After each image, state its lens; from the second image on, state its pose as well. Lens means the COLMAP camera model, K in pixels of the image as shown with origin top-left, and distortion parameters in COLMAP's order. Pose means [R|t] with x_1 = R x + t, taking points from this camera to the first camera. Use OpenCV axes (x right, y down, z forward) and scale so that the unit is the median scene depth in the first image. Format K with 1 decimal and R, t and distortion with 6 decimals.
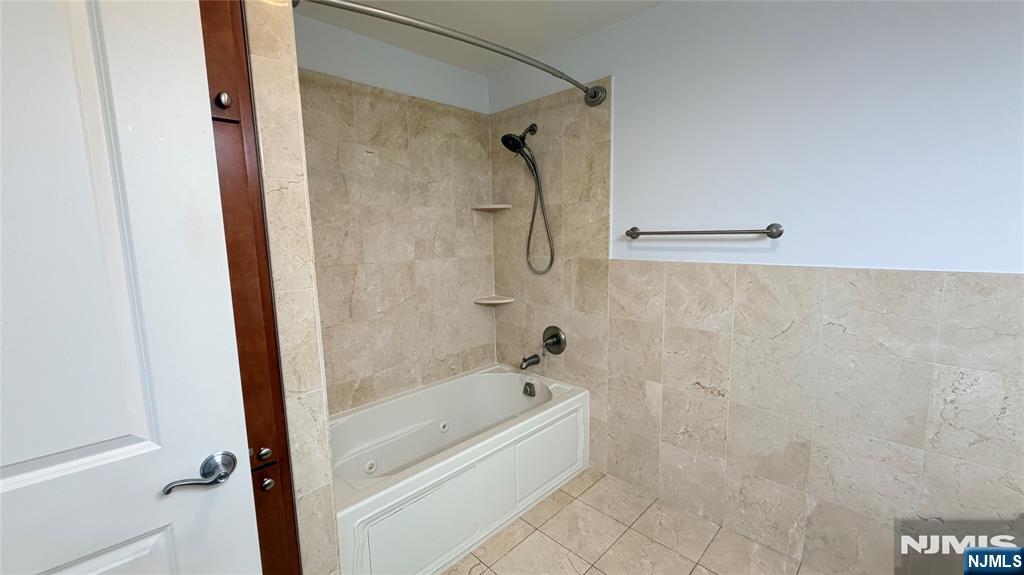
lens RADIAL K [[409.8, 0, 512.6], [0, 409.8, 287.2], [0, 0, 1]] dist [-0.002040, -0.000534]
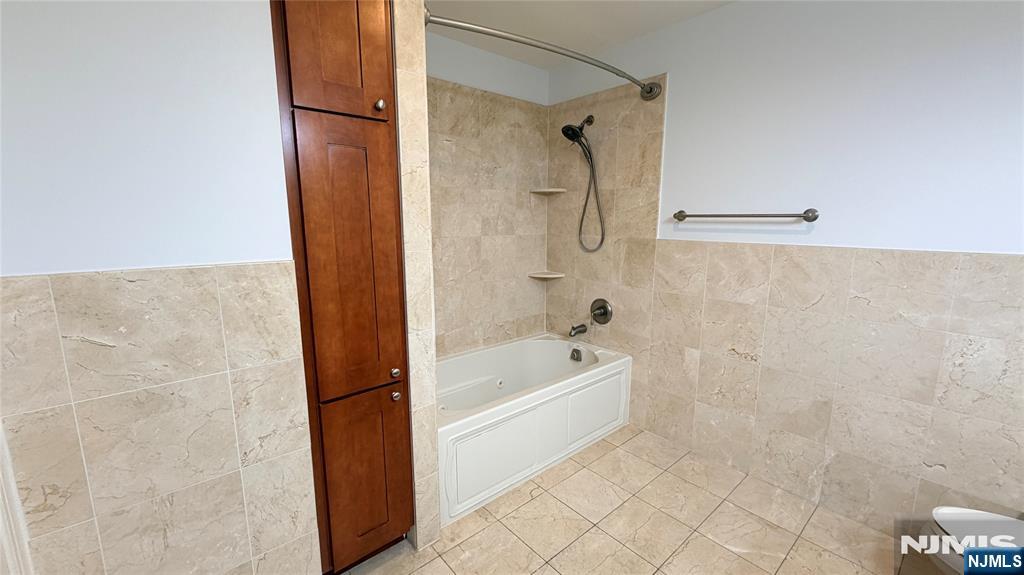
lens RADIAL K [[409.8, 0, 511.0], [0, 409.8, 288.4], [0, 0, 1]] dist [-0.002040, -0.000534]
pose [[0.996765, 0.034494, -0.072599, -0.087292], [-0.031772, 0.998760, 0.038324, 0.041934], [0.073831, -0.035894, 0.996625, -0.175637]]
